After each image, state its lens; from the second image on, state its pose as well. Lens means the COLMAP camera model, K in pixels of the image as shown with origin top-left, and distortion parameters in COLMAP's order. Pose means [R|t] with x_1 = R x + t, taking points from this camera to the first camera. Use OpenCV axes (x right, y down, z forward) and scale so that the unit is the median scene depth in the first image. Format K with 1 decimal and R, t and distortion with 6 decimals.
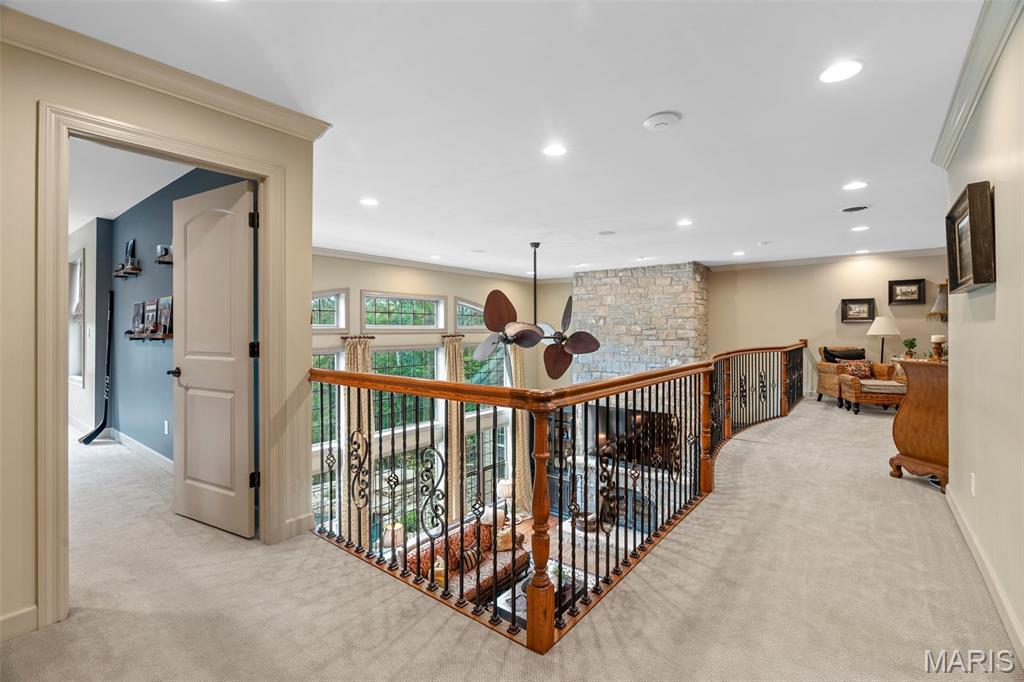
lens RADIAL K [[462.3, 0, 515.1], [0, 462.3, 333.4], [0, 0, 1]] dist [0.000334, -0.000036]
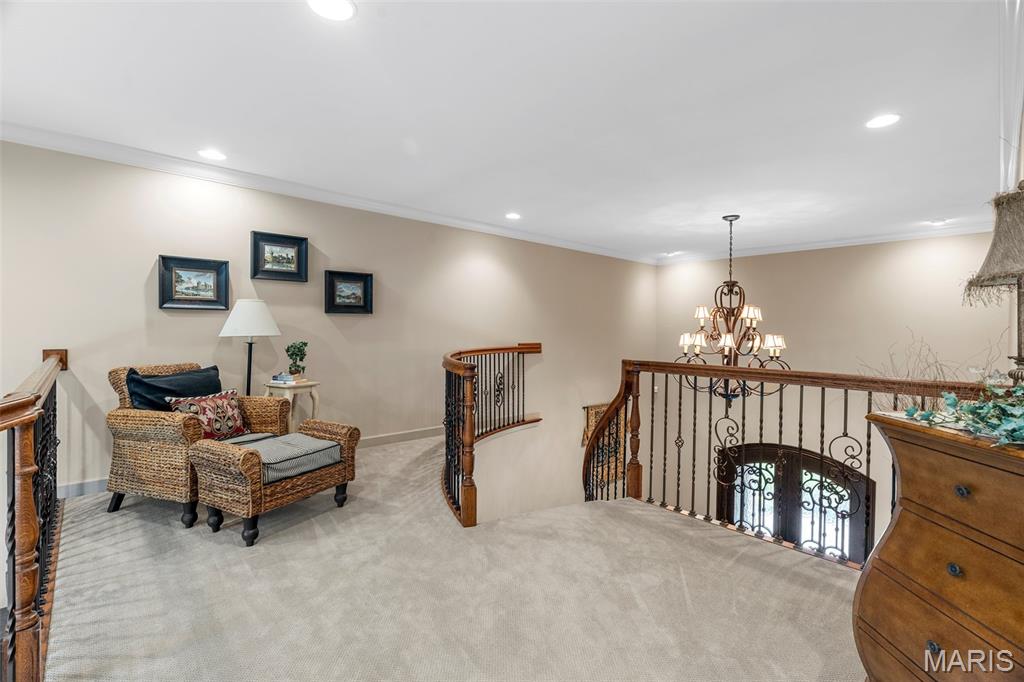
lens RADIAL K [[462.3, 0, 515.1], [0, 462.3, 333.4], [0, 0, 1]] dist [0.000334, -0.000036]
pose [[0.154667, -0.009930, 0.987917, 0.341339], [-0.001686, 0.999945, 0.010315, -0.005226], [-0.987965, -0.003261, 0.154642, 0.630577]]
